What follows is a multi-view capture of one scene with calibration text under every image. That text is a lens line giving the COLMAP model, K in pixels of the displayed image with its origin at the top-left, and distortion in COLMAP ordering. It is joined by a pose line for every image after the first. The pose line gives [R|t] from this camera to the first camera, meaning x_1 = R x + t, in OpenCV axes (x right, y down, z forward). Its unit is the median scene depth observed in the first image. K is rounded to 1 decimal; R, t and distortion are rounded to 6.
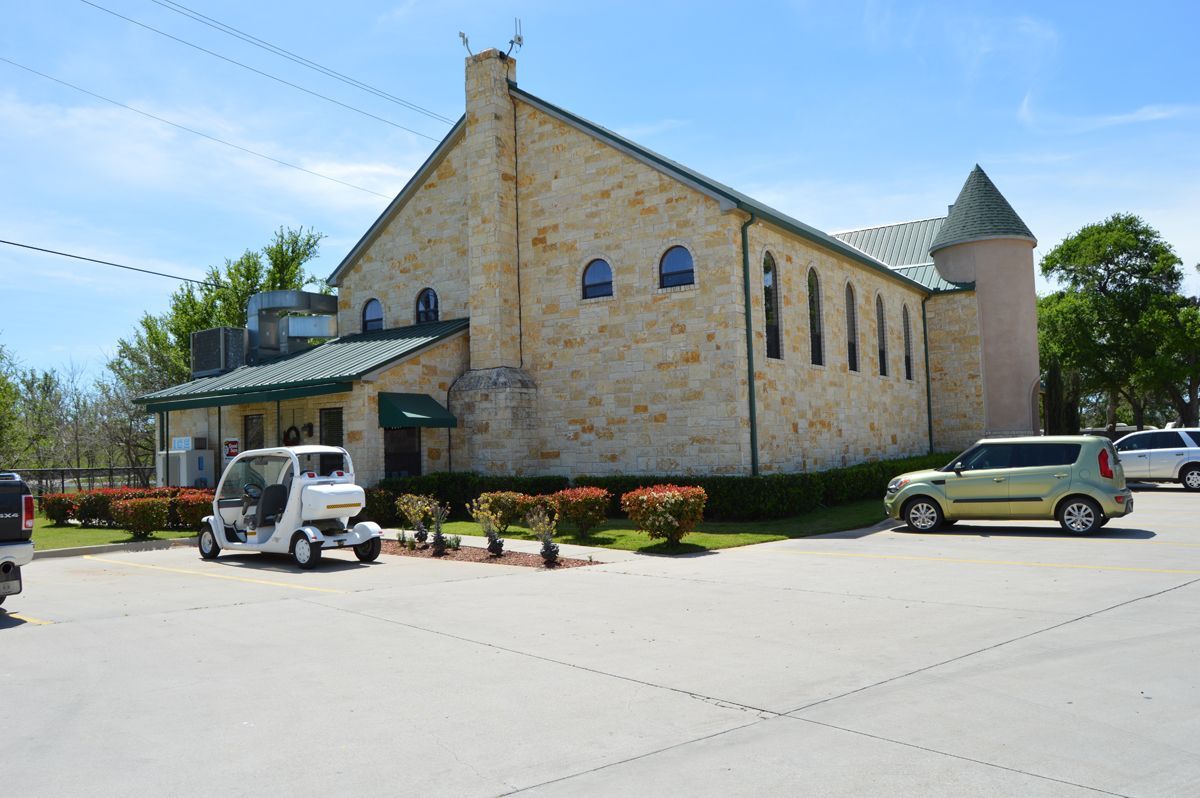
lens RADIAL K [[952.7, 0, 602.5], [0, 952.7, 399.6], [0, 0, 1]] dist [-0.063513, 0.003774]
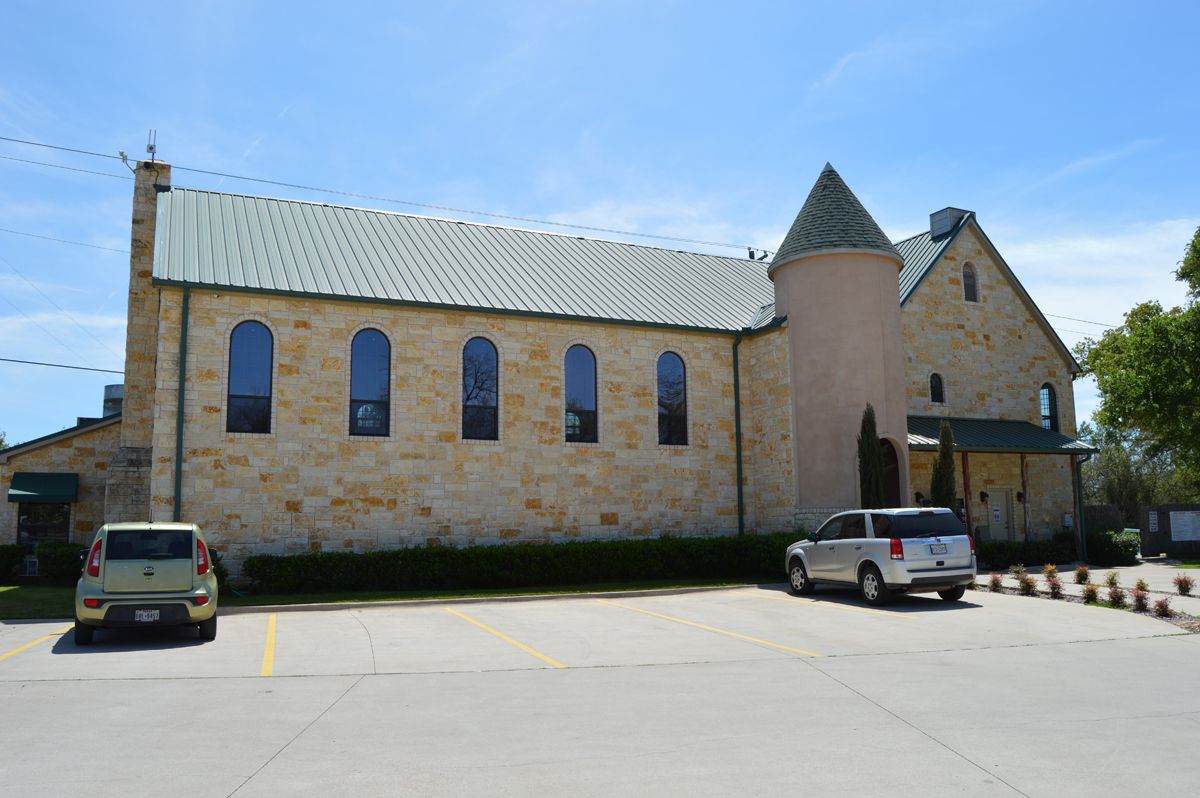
lens RADIAL K [[952.7, 0, 600.9], [0, 952.7, 402.9], [0, 0, 1]] dist [-0.063513, 0.003774]
pose [[0.860565, -0.049421, -0.506937, 0.822680], [0.016979, 0.997512, -0.068424, -0.002186], [0.509057, 0.050276, 0.859263, 0.316184]]
